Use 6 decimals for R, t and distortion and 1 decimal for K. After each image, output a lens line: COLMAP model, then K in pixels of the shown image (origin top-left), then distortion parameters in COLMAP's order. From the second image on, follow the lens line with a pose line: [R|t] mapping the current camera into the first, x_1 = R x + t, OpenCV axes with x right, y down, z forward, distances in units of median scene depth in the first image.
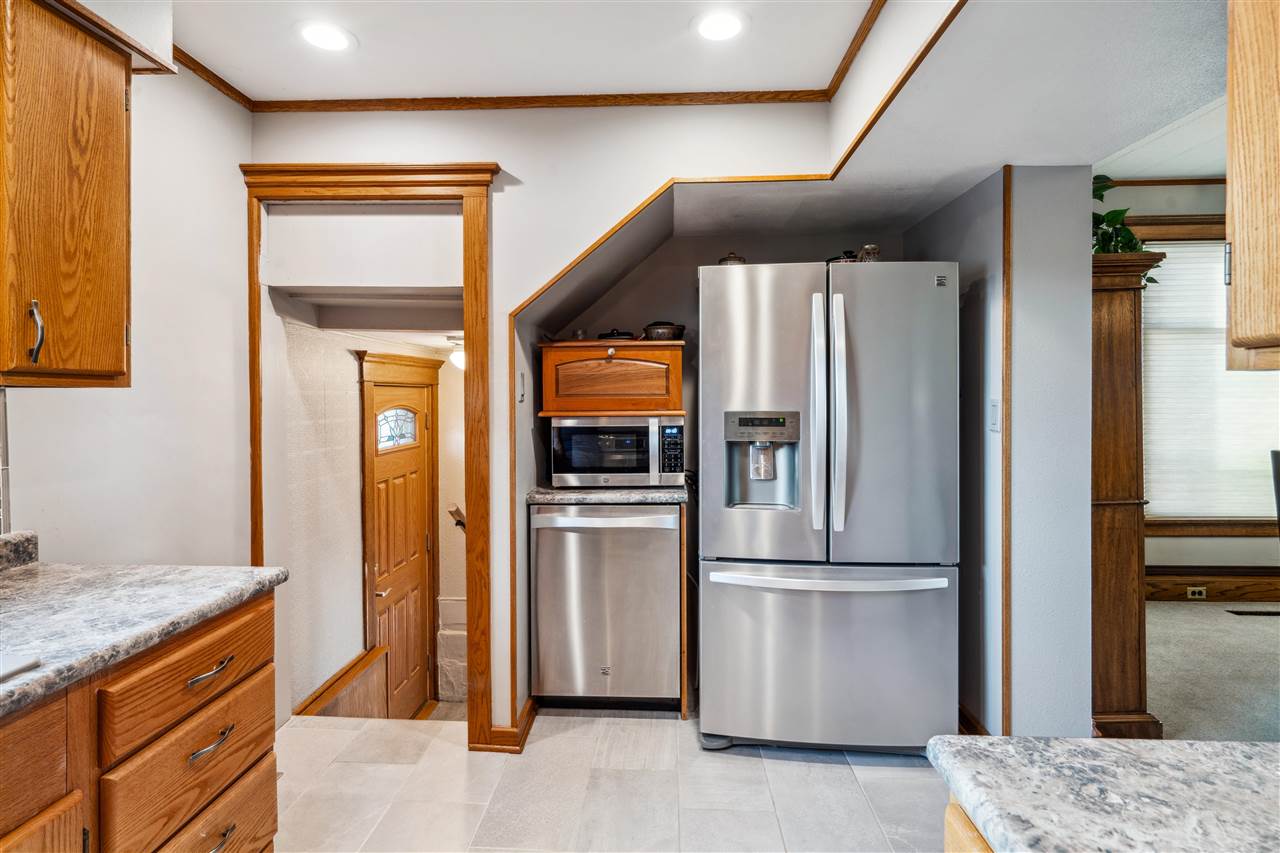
lens RADIAL K [[641.2, 0, 636.7], [0, 641.2, 401.4], [0, 0, 1]] dist [0.000049, -0.000237]
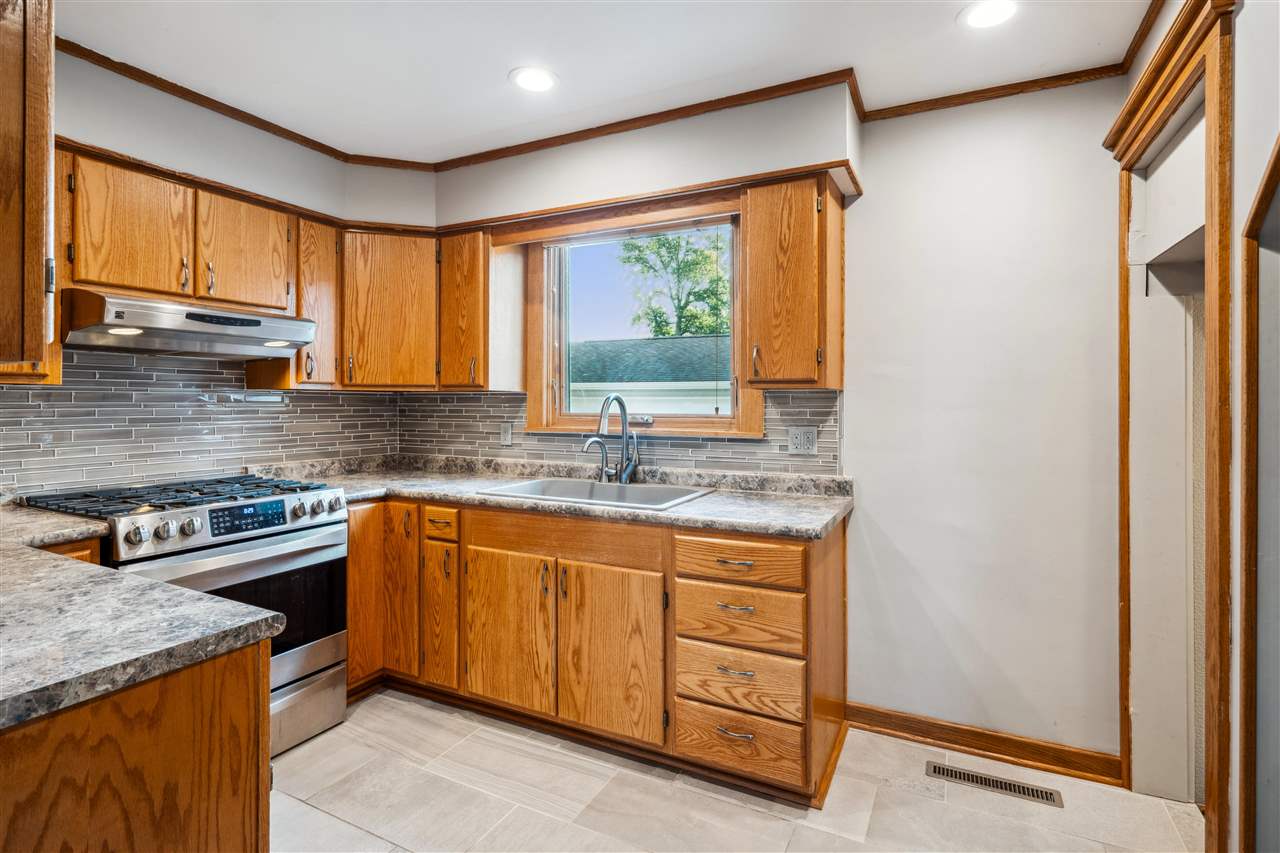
lens RADIAL K [[624.5, 0, 643.5], [0, 624.5, 397.3], [0, 0, 1]] dist [-0.000052, -0.000600]
pose [[-0.406766, -0.004099, -0.913523, 0.842440], [-0.006258, 0.999979, -0.001701, 0.005720], [0.913511, 0.005025, -0.406783, 1.368437]]
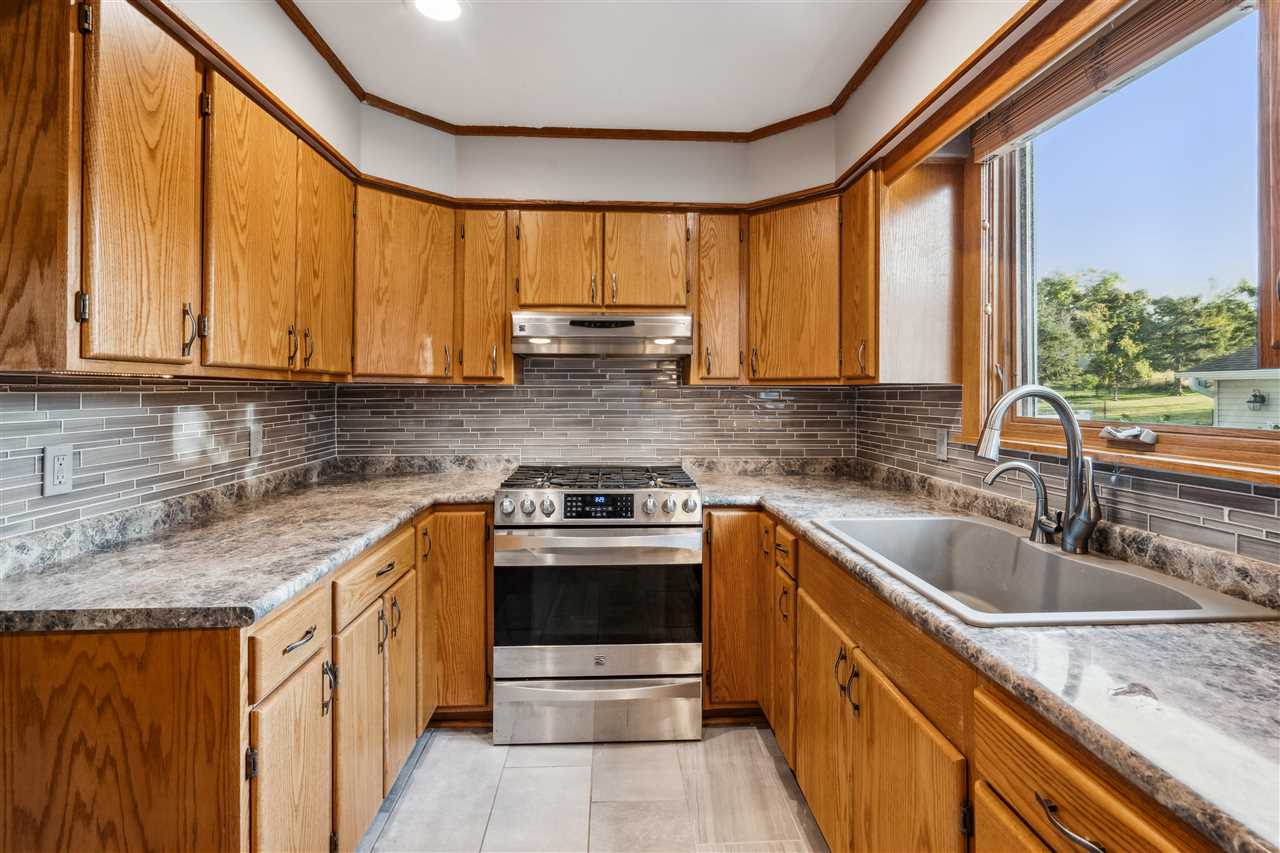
lens RADIAL K [[609.7, 0, 642.0], [0, 609.7, 388.5], [0, 0, 1]] dist [-0.001814, 0.000647]
pose [[-0.994396, -0.000481, -0.105722, -0.173255], [-0.000209, 0.999997, -0.002593, -0.000352], [0.105723, -0.002556, -0.994392, 1.472857]]
